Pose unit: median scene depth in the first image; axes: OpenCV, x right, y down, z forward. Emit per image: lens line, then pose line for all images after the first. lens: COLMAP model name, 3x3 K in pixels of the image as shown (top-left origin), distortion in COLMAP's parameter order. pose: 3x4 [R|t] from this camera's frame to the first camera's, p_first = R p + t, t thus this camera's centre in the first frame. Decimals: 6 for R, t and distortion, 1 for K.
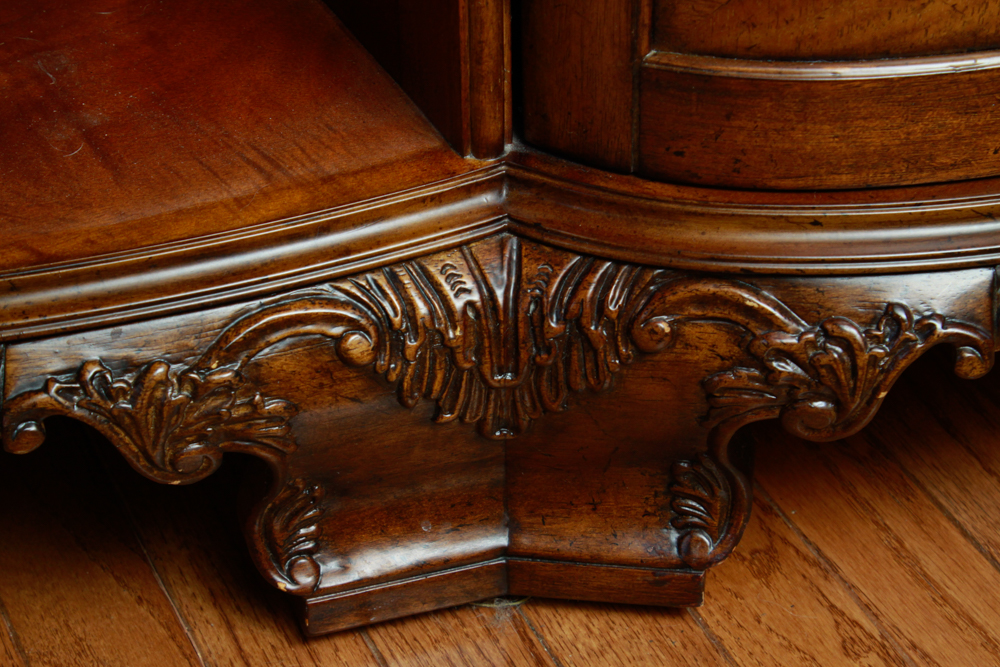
lens RADIAL K [[2341.0, 0, 500.0], [0, 2341.0, 333.5], [0, 0, 1]] dist [0.022590, 0.666412]
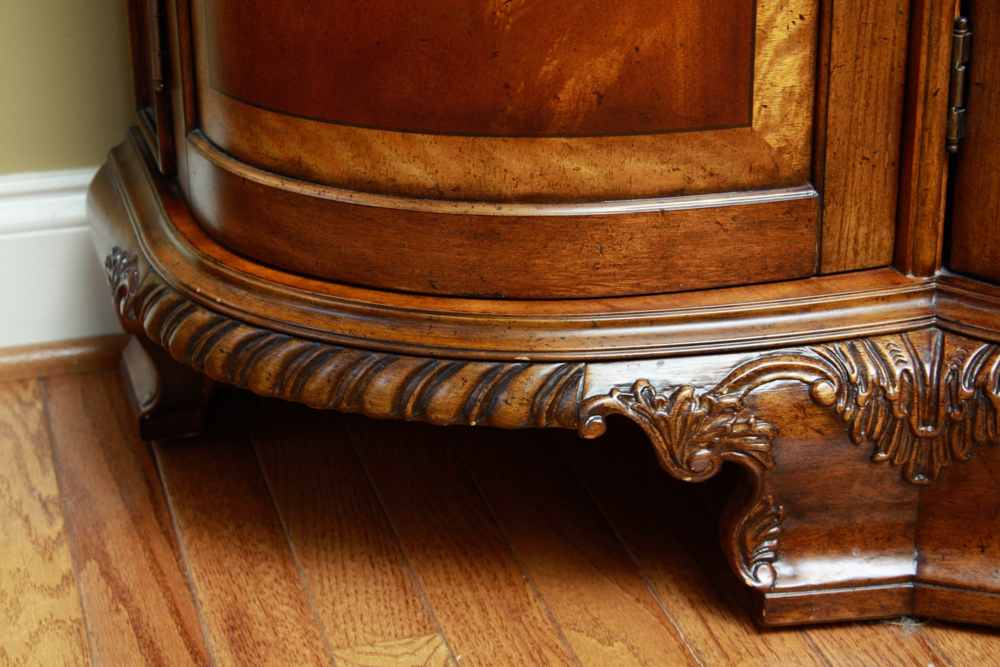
lens RADIAL K [[2178.4, 0, 502.3], [0, 2178.4, 356.4], [0, 0, 1]] dist [0.058854, 0.262266]
pose [[0.986546, 0.067047, -0.149104, -0.056989], [-0.096406, 0.975171, -0.199366, 0.264185], [0.132035, 0.211059, 0.968515, -0.310277]]
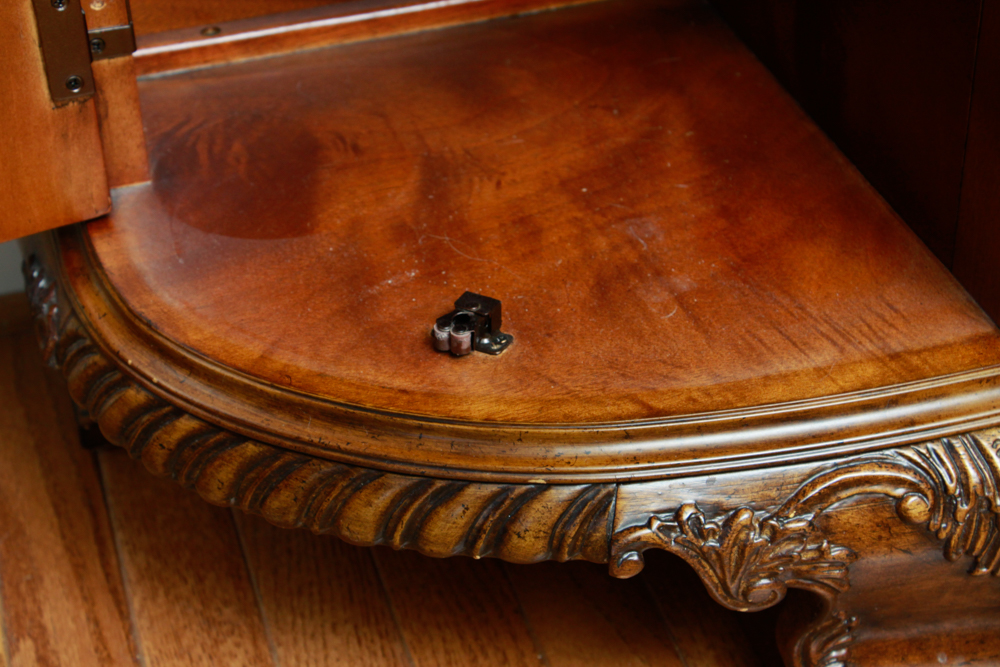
lens RADIAL K [[2038.7, 0, 500.0], [0, 2038.7, 333.5], [0, 0, 1]] dist [0.055702, 0.082427]
pose [[0.989148, 0.071988, -0.128076, -0.137369], [-0.073251, 0.997300, -0.005179, -0.057710], [0.127357, 0.014505, 0.991751, -0.013357]]
